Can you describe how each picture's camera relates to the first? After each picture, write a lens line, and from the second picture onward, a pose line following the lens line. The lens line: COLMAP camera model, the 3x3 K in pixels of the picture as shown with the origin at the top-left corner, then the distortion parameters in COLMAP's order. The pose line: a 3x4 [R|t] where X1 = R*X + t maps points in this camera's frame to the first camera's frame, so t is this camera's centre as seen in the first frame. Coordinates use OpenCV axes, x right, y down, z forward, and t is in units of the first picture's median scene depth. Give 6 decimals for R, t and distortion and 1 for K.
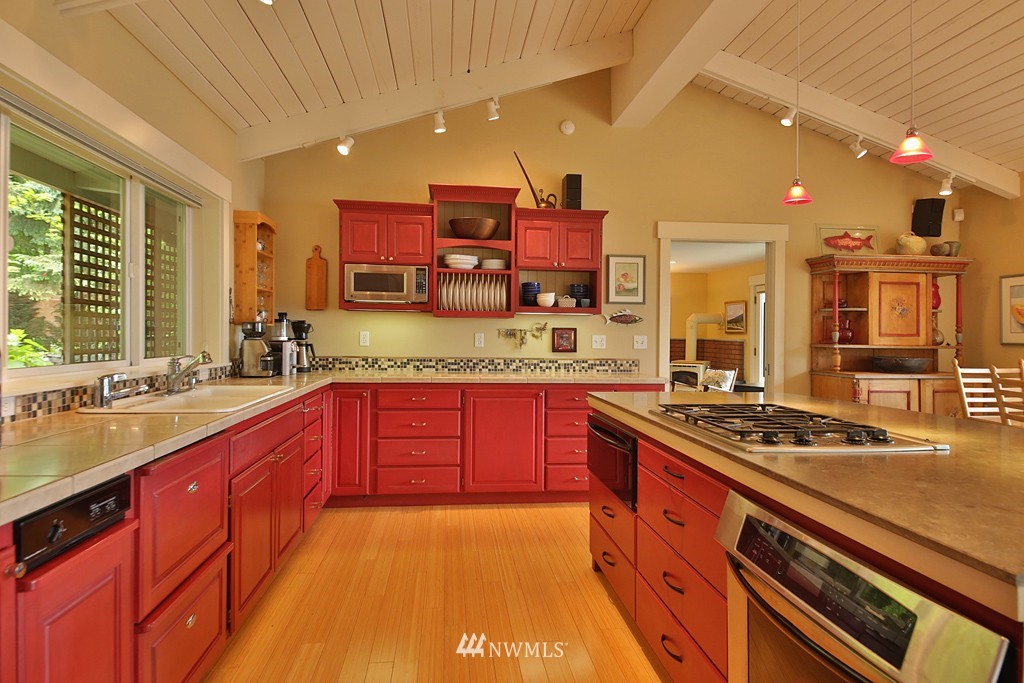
lens RADIAL K [[550.8, 0, 512.7], [0, 550.8, 337.8], [0, 0, 1]] dist [0.018254, -0.001025]
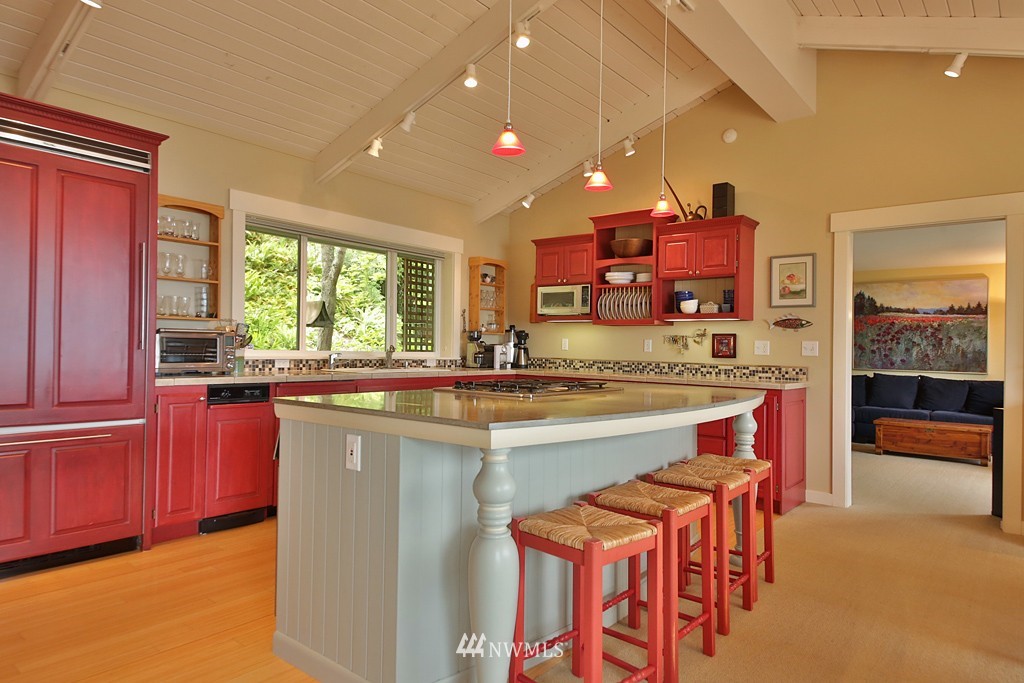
lens RADIAL K [[600.9, 0, 509.6], [0, 600.9, 341.2], [0, 0, 1]] dist [0.001340, -0.000953]
pose [[0.704020, -0.004888, -0.710163, 0.616925], [-0.015161, 0.999645, -0.021910, 0.026727], [0.710018, 0.026192, 0.703696, -0.055021]]
